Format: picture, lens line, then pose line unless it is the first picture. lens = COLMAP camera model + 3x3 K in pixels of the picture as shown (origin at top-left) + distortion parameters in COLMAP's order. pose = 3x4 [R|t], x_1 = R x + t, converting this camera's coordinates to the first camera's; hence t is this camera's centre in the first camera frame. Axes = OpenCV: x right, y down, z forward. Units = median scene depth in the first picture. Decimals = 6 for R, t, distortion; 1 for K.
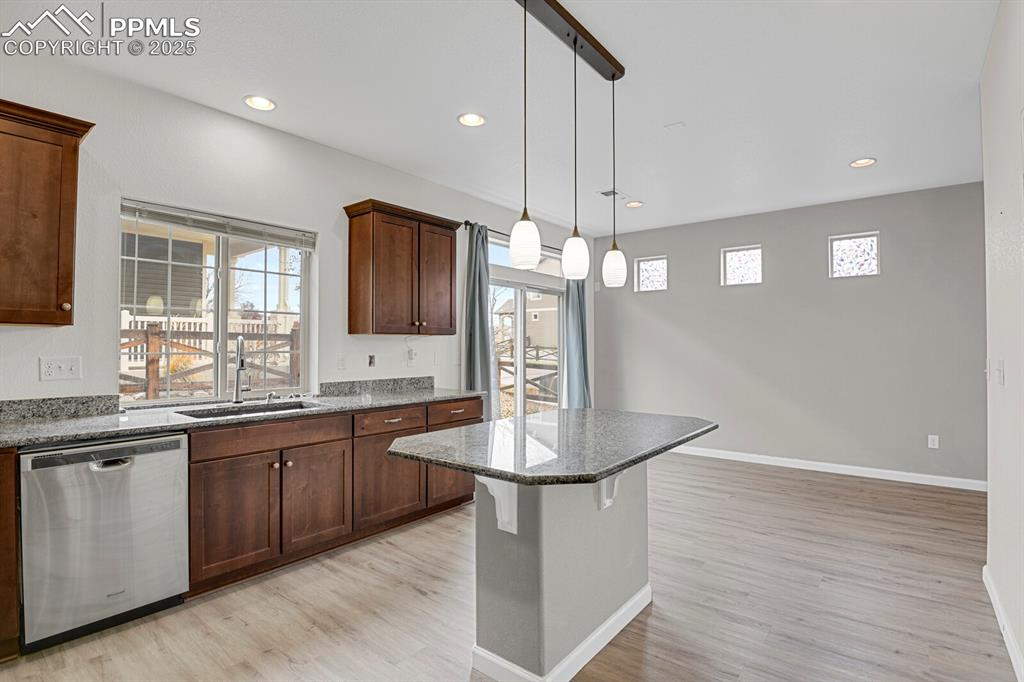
lens RADIAL K [[501.2, 0, 510.2], [0, 501.2, 338.4], [0, 0, 1]] dist [-0.028963, -0.000037]
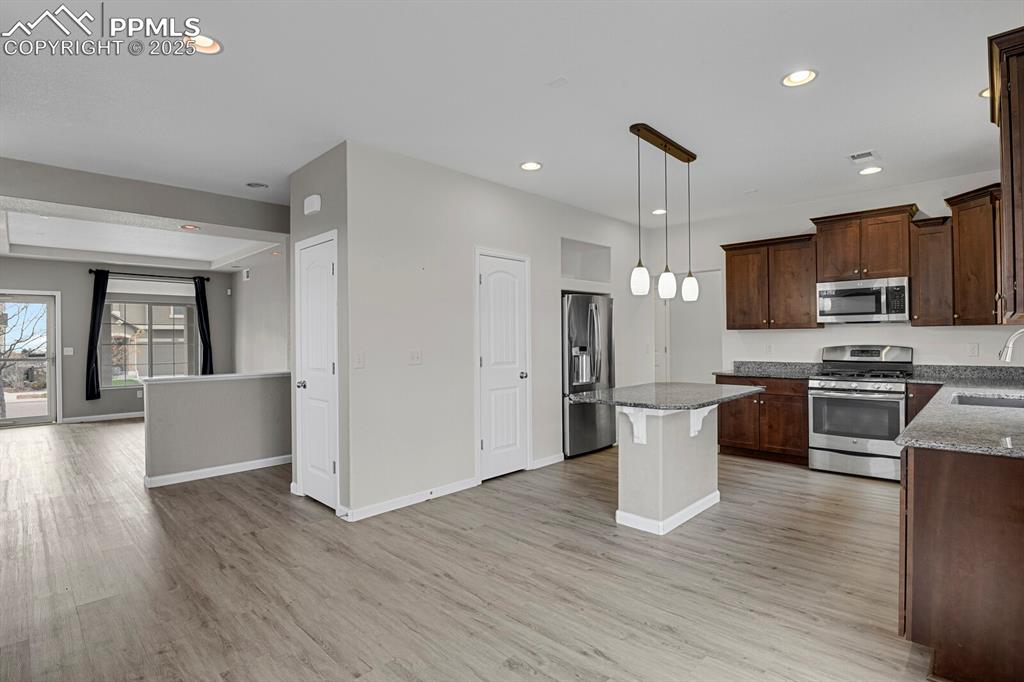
lens RADIAL K [[501.2, 0, 508.3], [0, 501.2, 341.0], [0, 0, 1]] dist [-0.028963, -0.000037]
pose [[-0.994703, 0.008235, 0.102464, 0.270026], [0.007199, 0.999919, -0.010483, 0.017202], [-0.102542, -0.009690, -0.994681, 1.497216]]
